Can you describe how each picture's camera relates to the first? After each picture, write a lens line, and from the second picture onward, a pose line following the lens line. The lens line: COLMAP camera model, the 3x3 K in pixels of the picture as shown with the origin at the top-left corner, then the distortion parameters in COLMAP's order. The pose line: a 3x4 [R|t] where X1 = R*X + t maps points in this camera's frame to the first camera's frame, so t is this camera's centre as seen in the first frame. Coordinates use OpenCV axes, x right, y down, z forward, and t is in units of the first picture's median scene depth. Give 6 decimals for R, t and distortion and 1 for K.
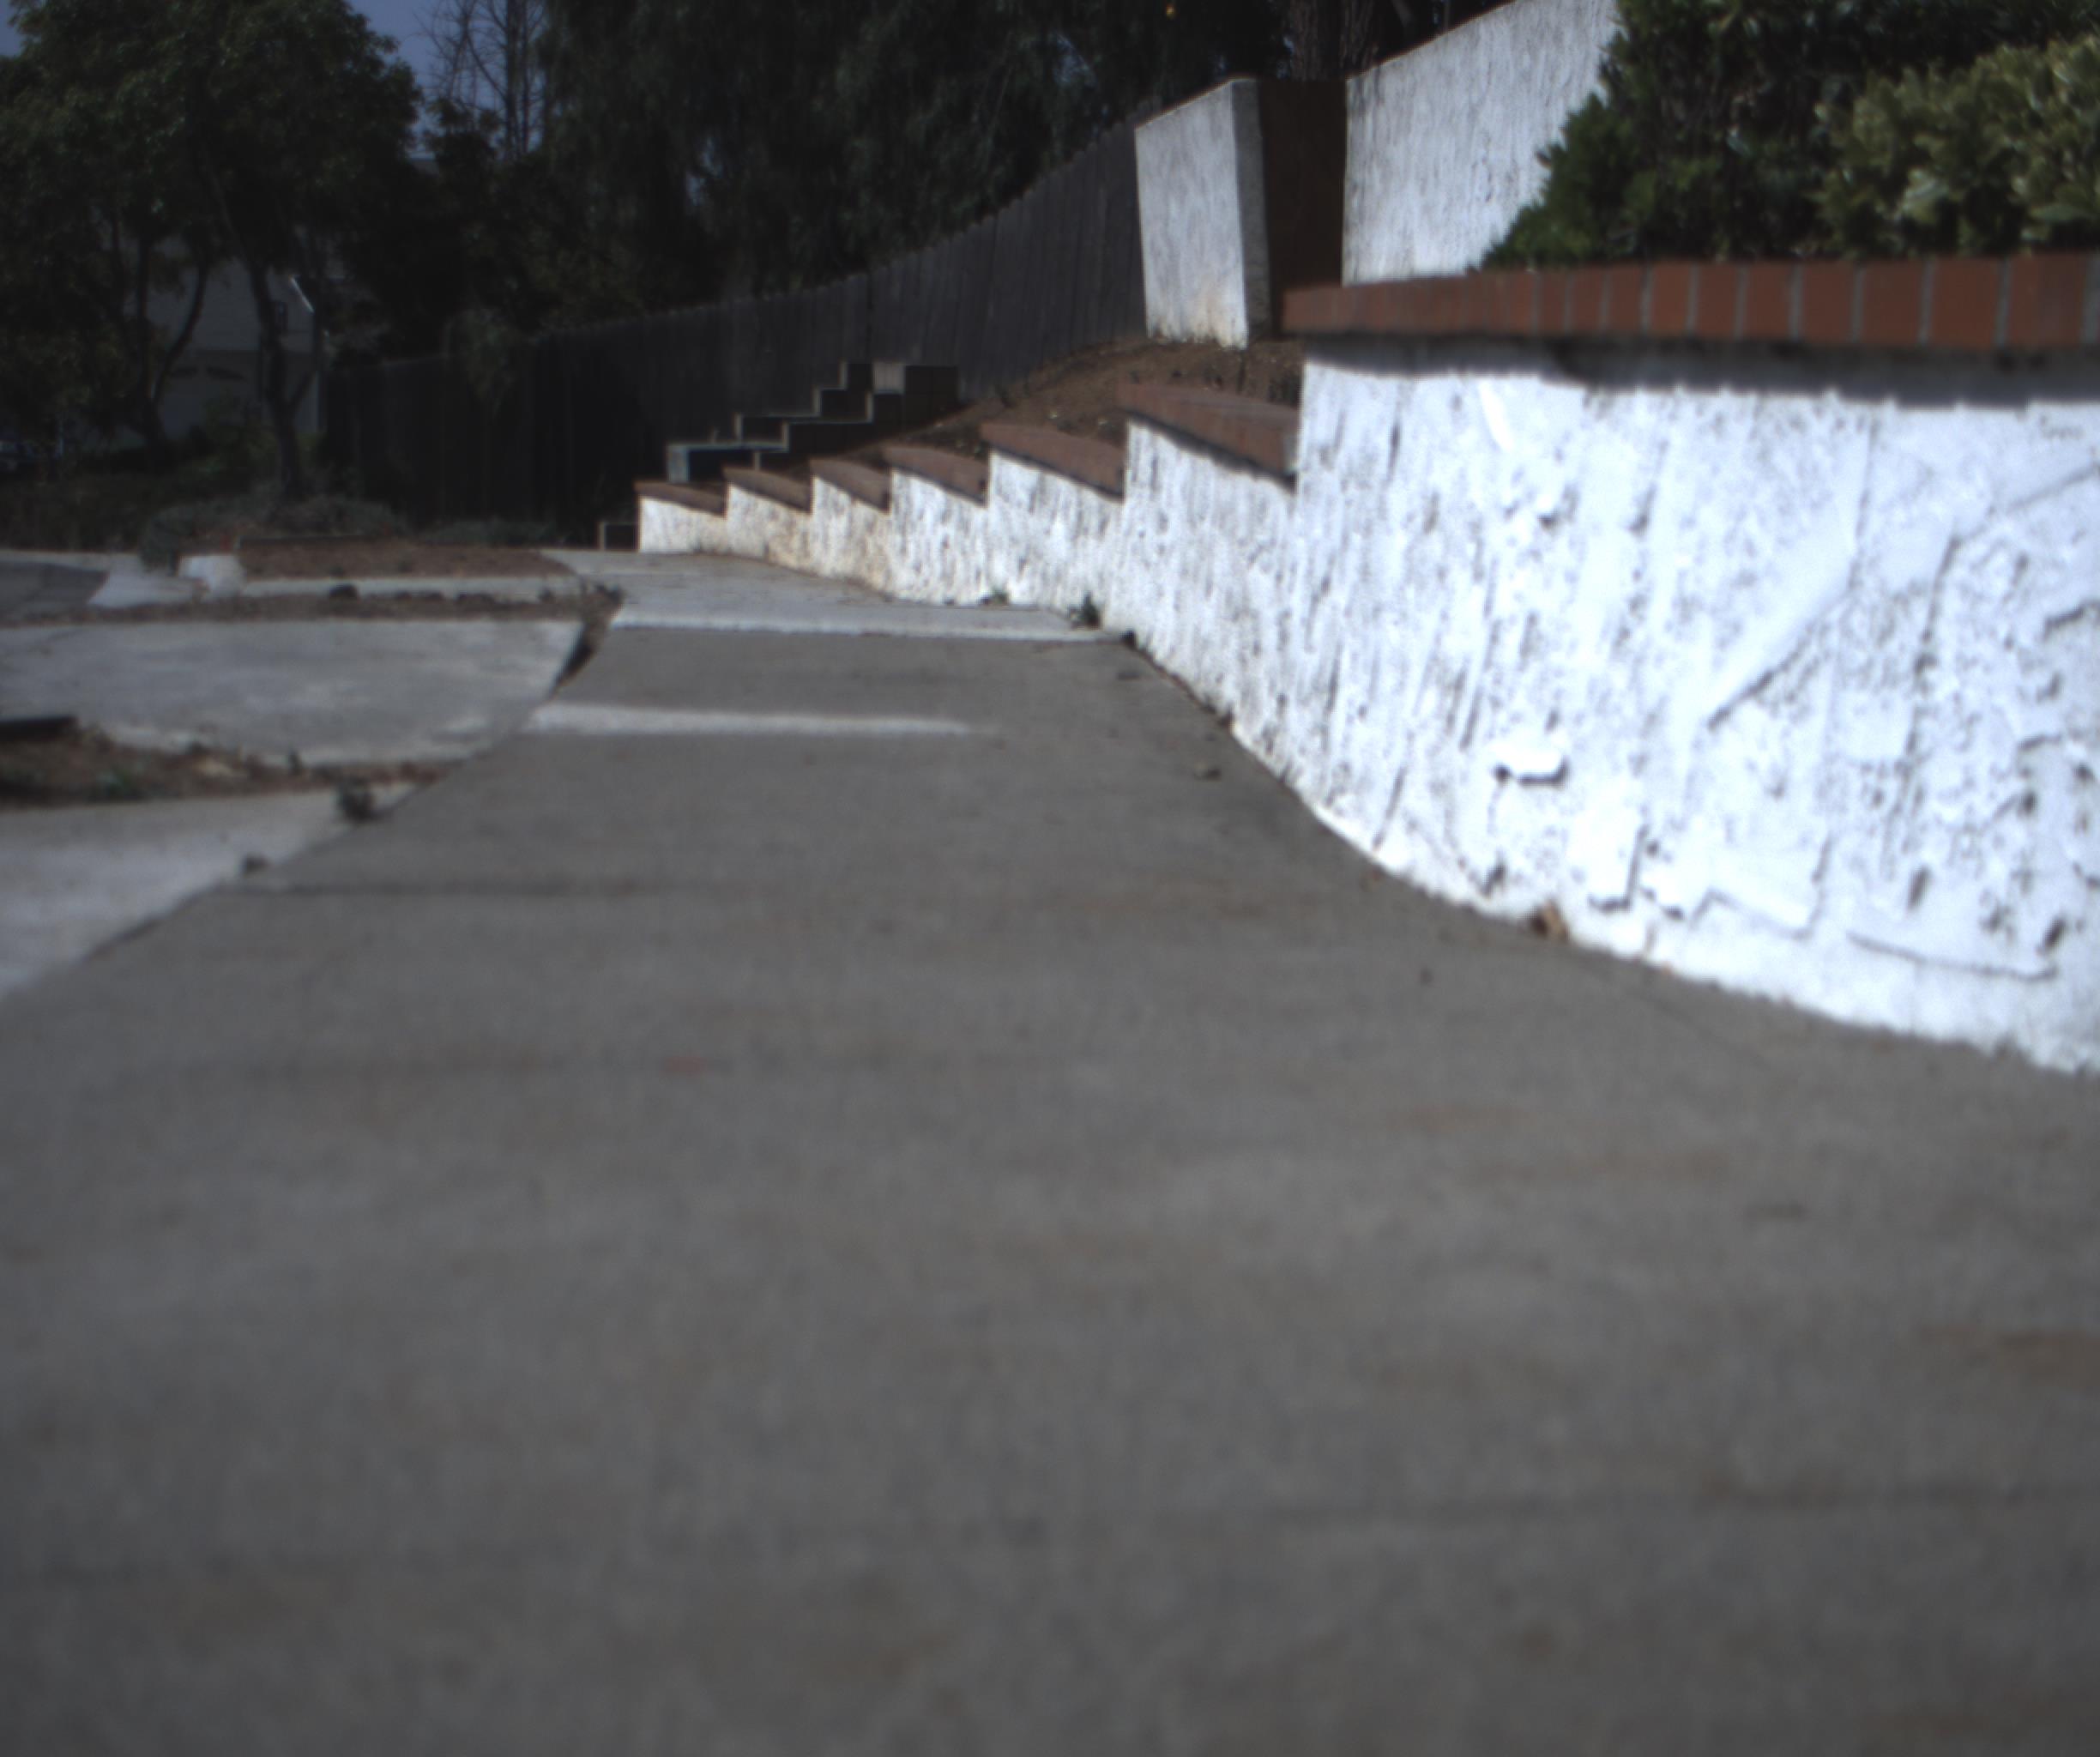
lens RADIAL K [[3922.8, 0, 1050.0], [0, 3922.8, 878.5], [0, 0, 1]] dist [-0.175973, 0.817276]
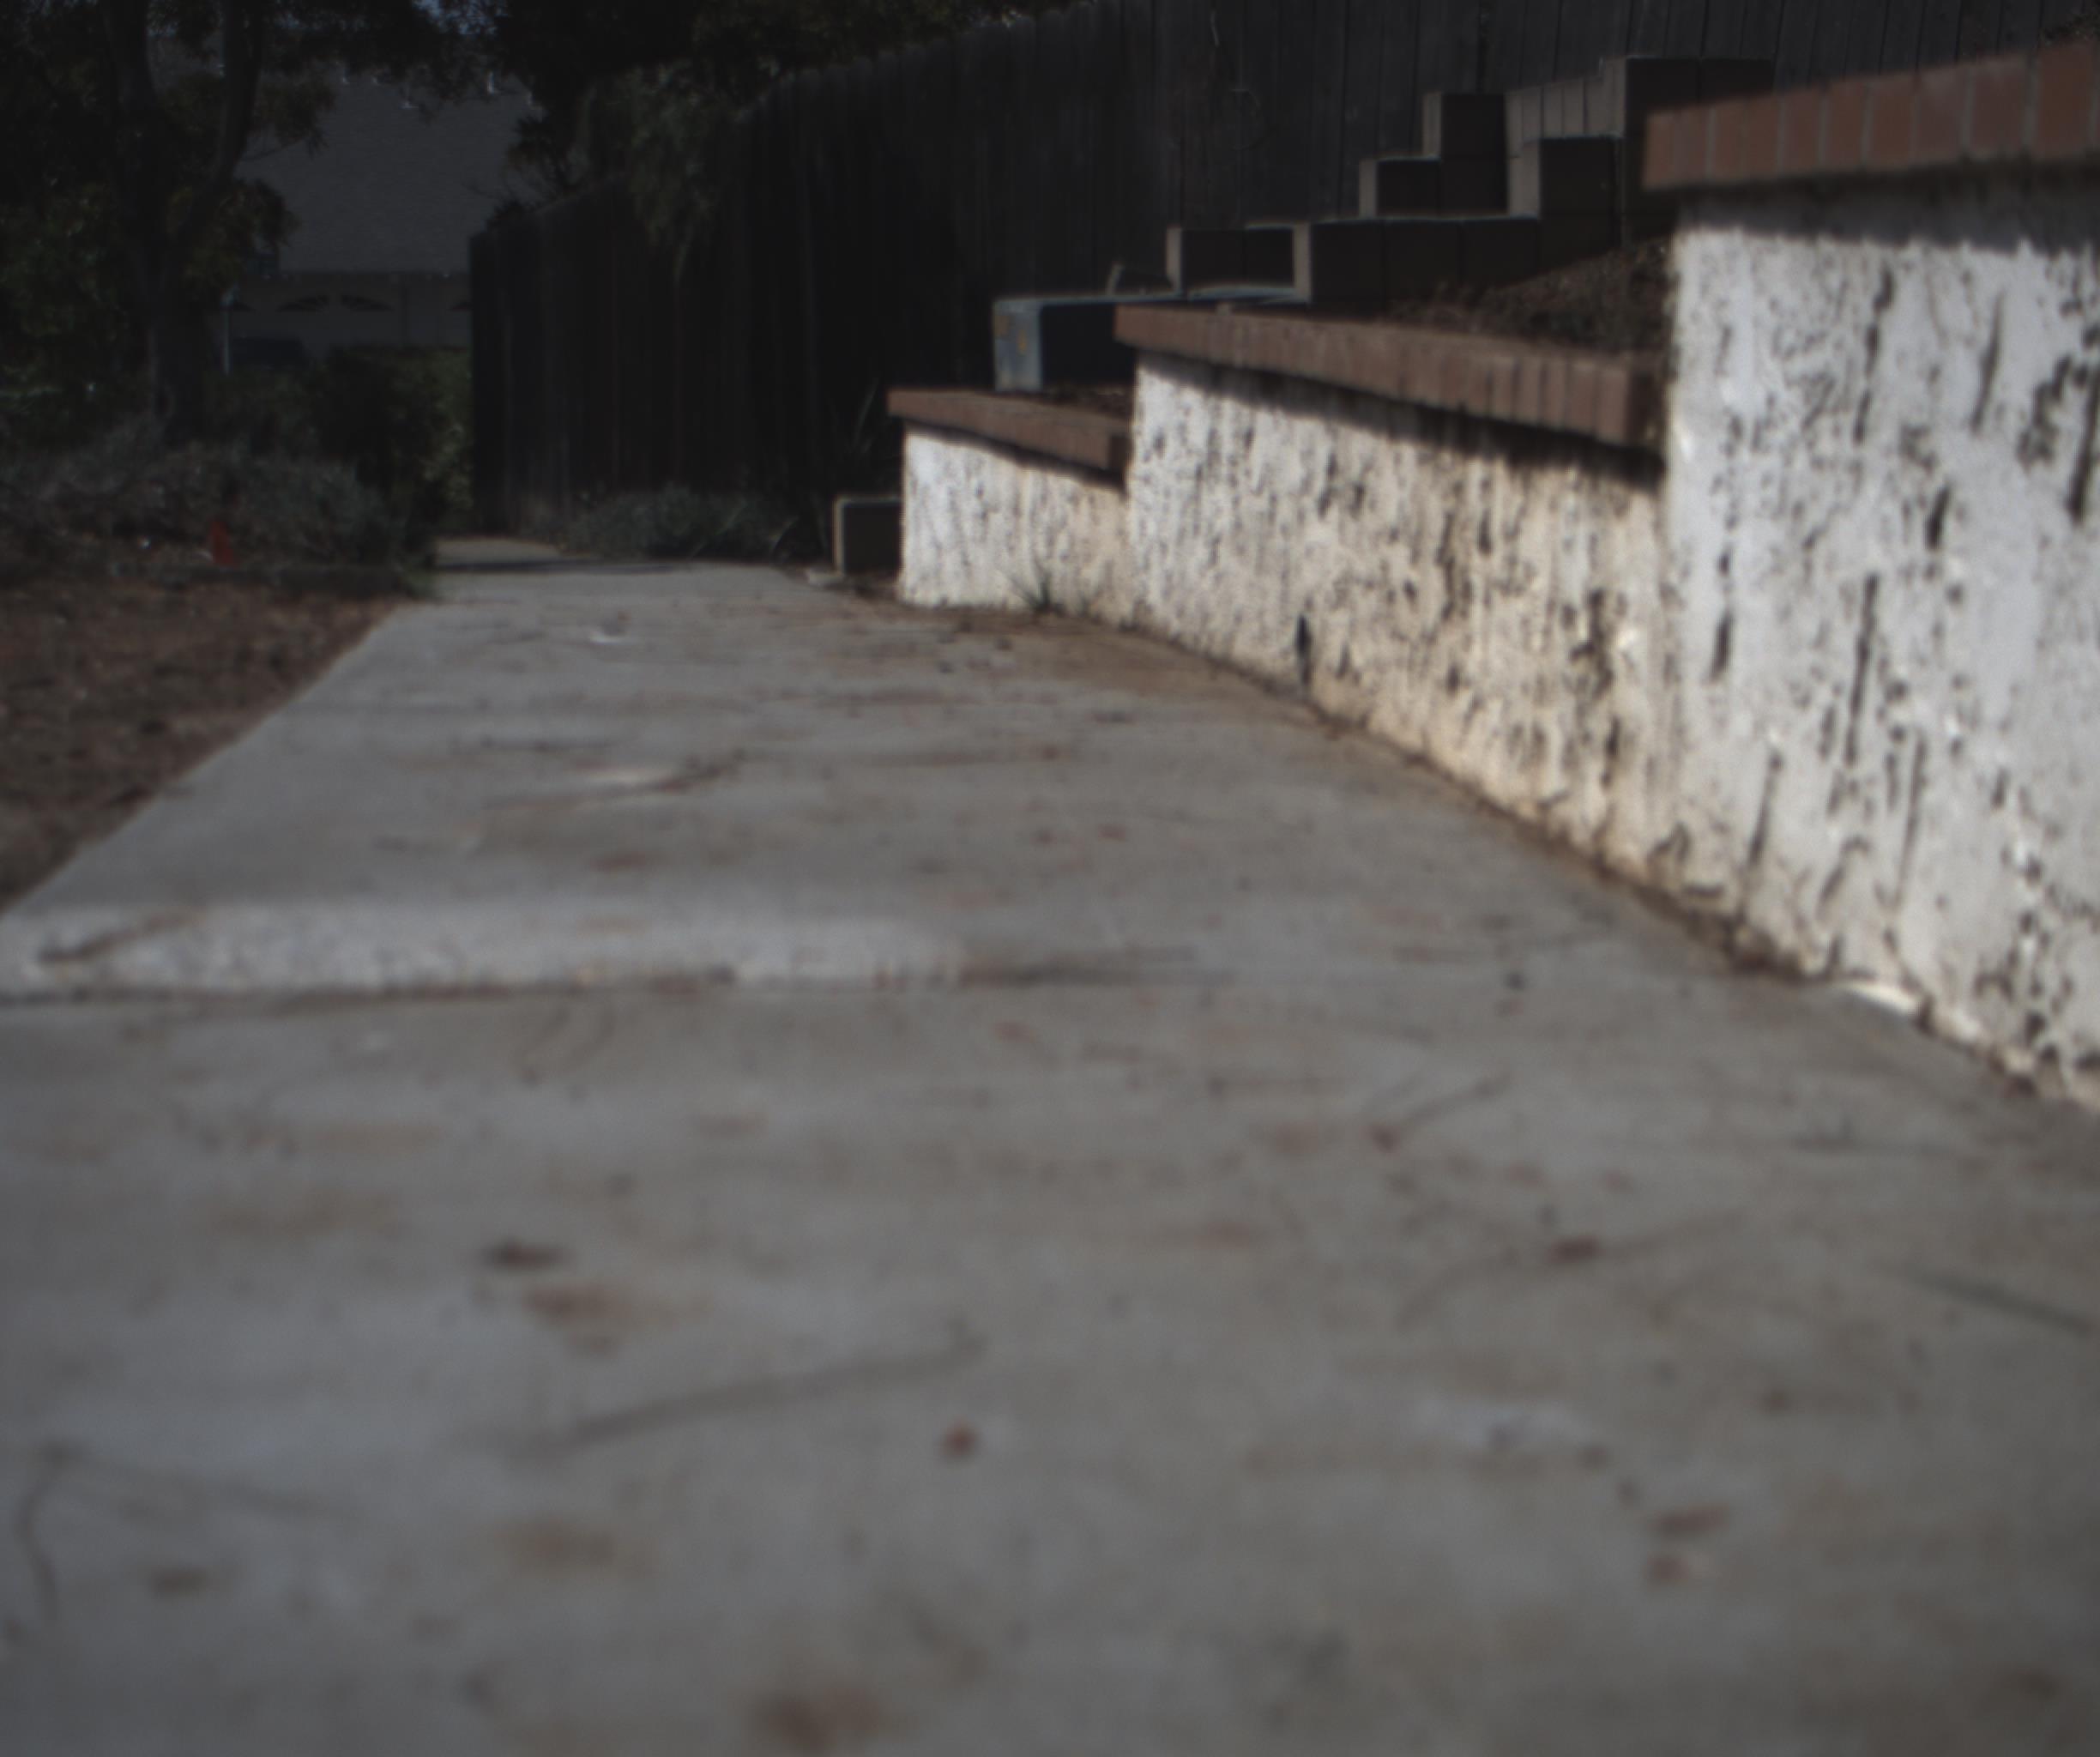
lens RADIAL K [[3922.8, 0, 1050.0], [0, 3922.8, 878.5], [0, 0, 1]] dist [-0.175973, 0.817276]
pose [[0.993616, -0.006136, -0.112650, -0.056436], [0.007541, 0.999899, 0.012049, -0.067071], [0.112565, -0.012822, 0.993562, 0.711491]]
